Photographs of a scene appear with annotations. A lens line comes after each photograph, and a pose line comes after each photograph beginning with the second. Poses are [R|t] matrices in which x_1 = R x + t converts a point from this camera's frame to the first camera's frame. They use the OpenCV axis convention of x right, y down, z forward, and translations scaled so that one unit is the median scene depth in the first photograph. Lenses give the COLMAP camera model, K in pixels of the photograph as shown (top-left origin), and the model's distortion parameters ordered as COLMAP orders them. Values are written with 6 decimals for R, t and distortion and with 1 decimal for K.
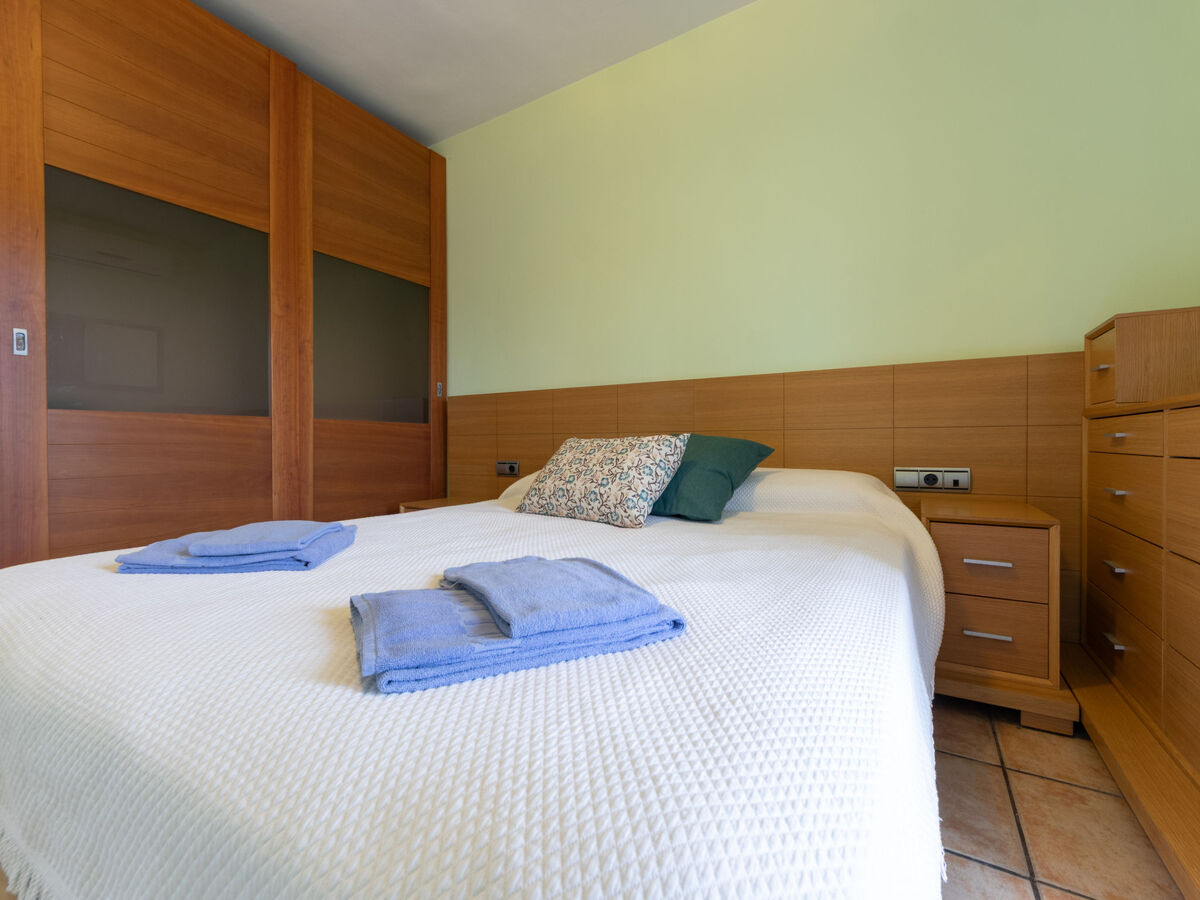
lens RADIAL K [[511.7, 0, 600.0], [0, 511.7, 450.0], [0, 0, 1]] dist [0.000175, -0.000234]
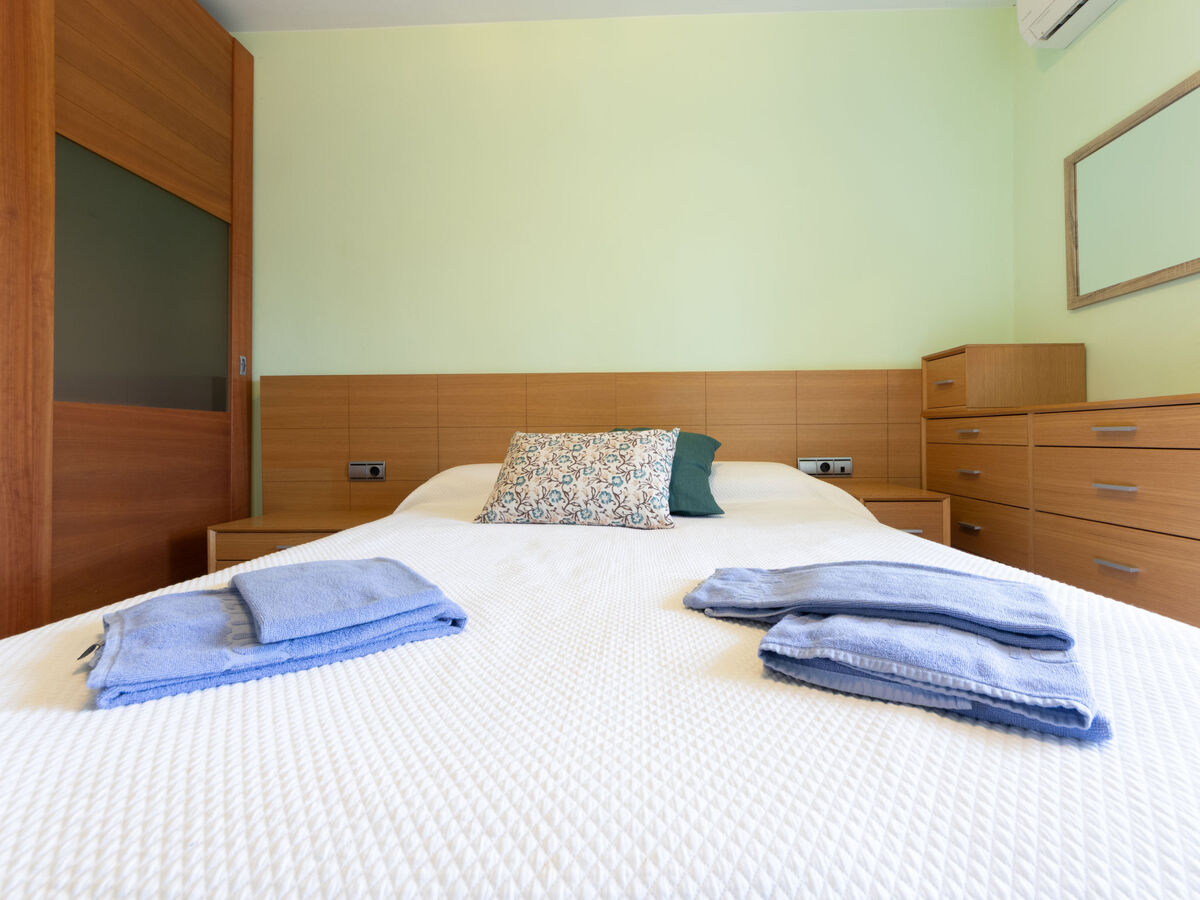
lens RADIAL K [[524.0, 0, 602.7], [0, 524.0, 438.6], [0, 0, 1]] dist [-0.004865, -0.000190]
pose [[0.872248, -0.004160, 0.489046, -0.411210], [0.010549, 0.999891, -0.010311, -0.002714], [-0.488949, 0.014152, 0.872197, 0.178332]]
